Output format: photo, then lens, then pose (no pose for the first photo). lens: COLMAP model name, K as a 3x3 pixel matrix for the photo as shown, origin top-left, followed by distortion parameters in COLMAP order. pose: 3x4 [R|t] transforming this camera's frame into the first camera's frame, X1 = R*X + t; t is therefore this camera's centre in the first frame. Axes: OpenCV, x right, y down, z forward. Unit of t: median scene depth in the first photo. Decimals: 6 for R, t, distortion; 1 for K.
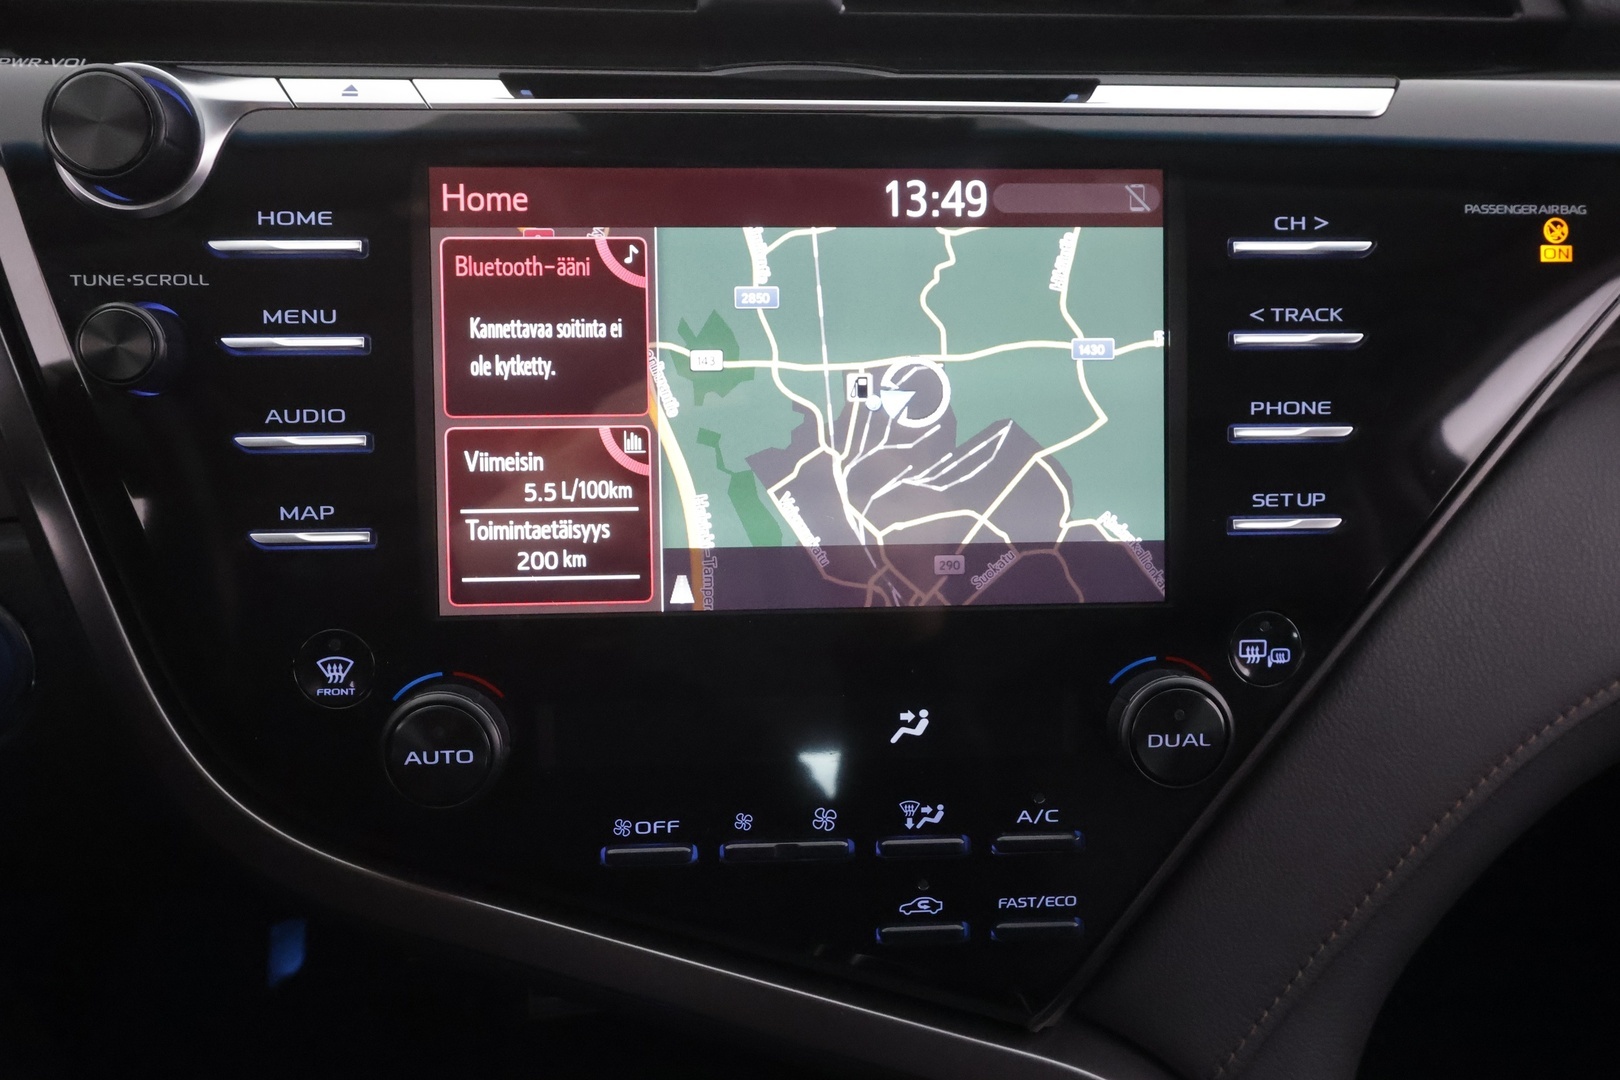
lens RADIAL K [[1271.0, 0, 830.2], [0, 1271.0, 587.2], [0, 0, 1]] dist [0.000512, 0.010149]
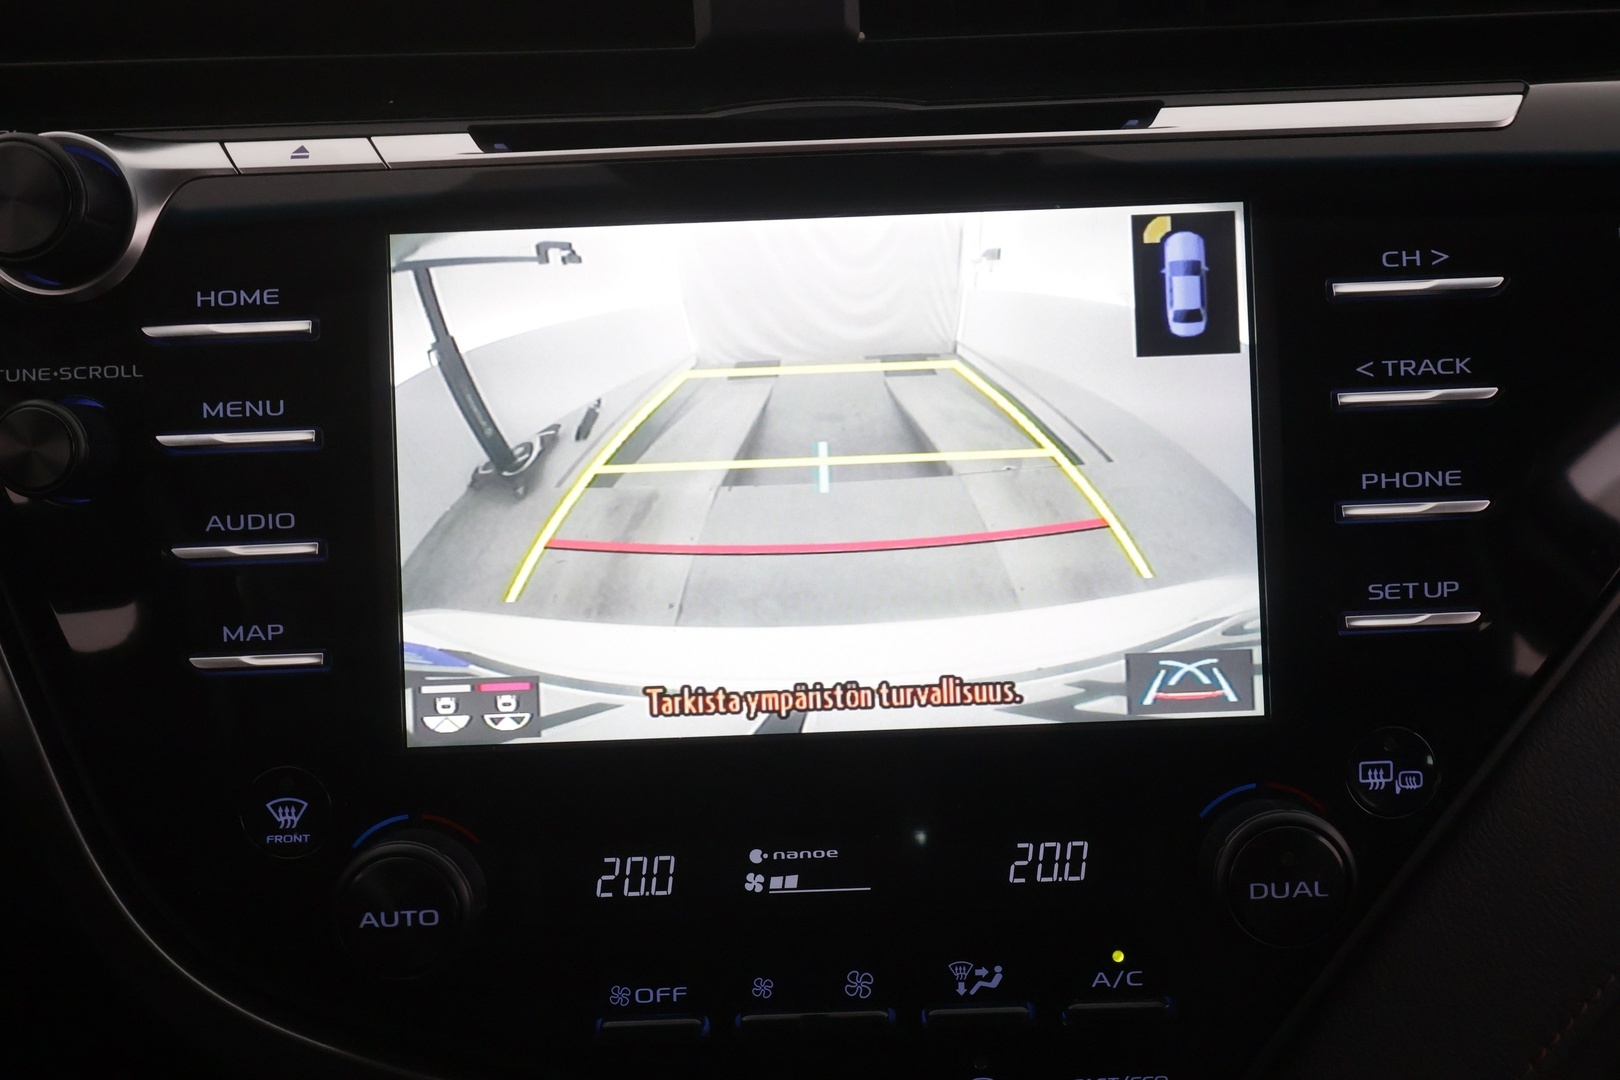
lens RADIAL K [[1271.0, 0, 840.8], [0, 1271.0, 585.4], [0, 0, 1]] dist [0.000512, 0.010149]
pose [[0.997547, -0.022838, -0.066172, 0.045519], [0.019638, 0.998624, -0.048617, -0.039453], [0.067191, 0.047199, 0.996623, 0.155245]]
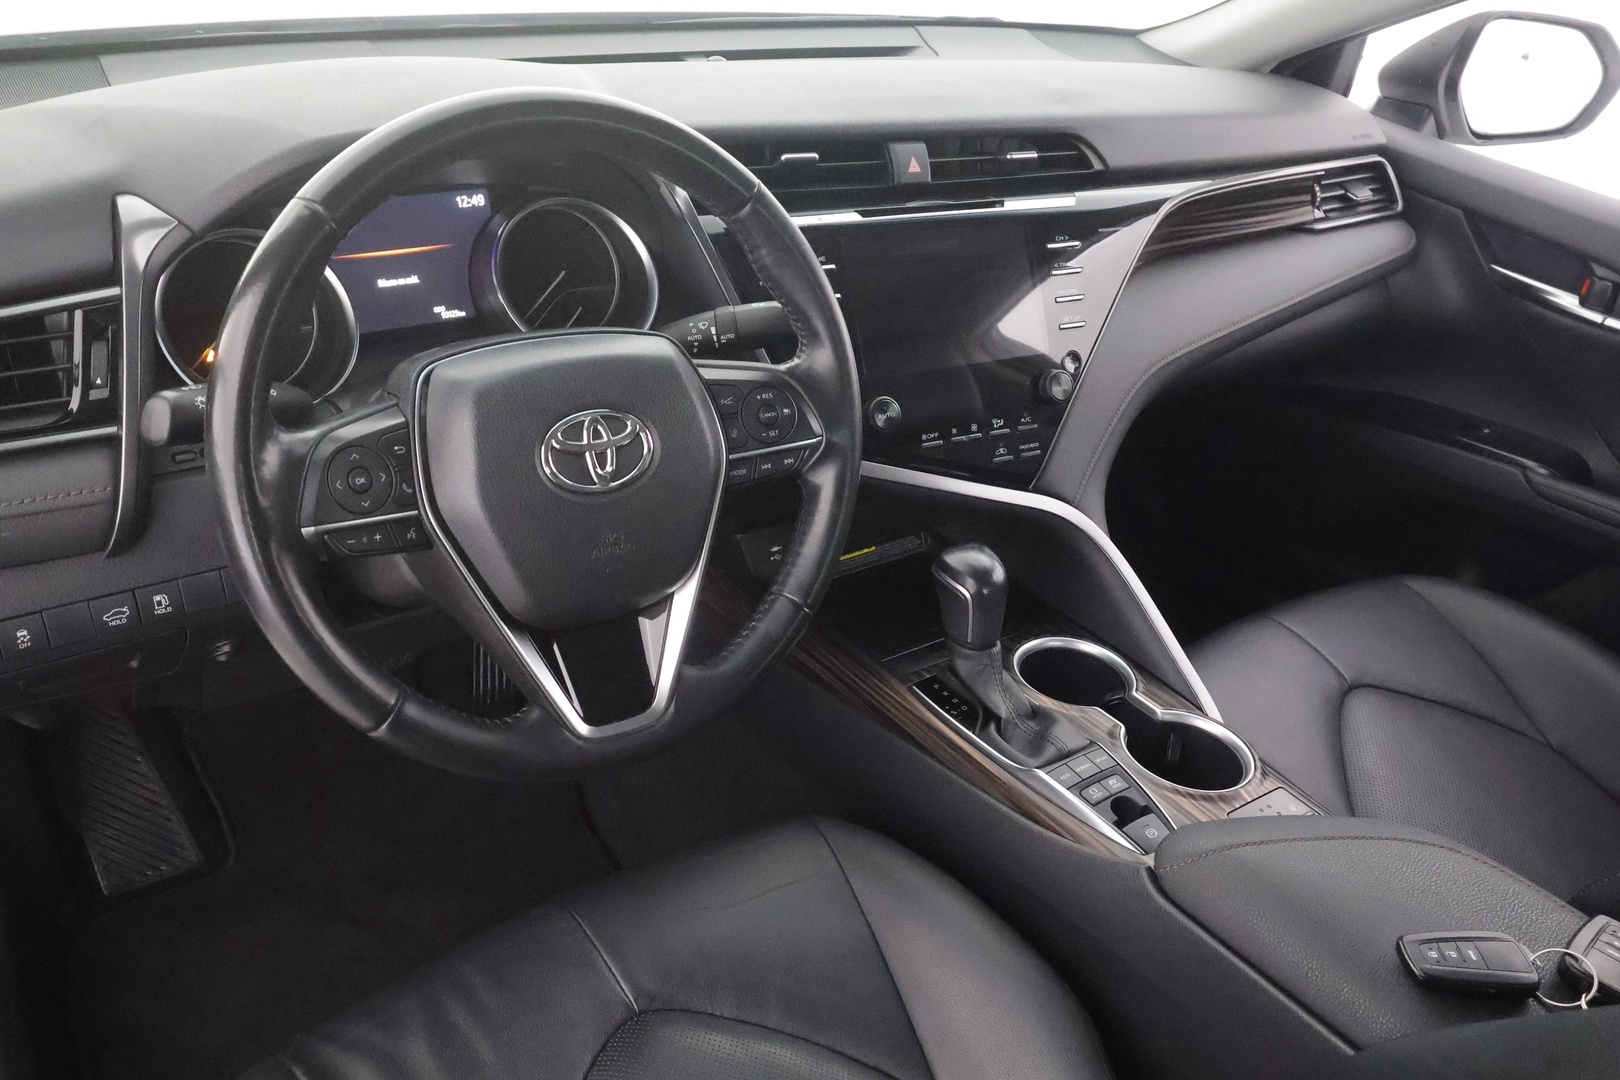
lens RADIAL K [[1271.0, 0, 816.7], [0, 1271.0, 549.5], [0, 0, 1]] dist [0.000512, 0.010149]
pose [[0.894588, -0.172926, 0.412078, -1.802176], [0.179700, 0.983462, 0.022589, 0.349967], [-0.409169, 0.053843, 0.910868, -1.835460]]
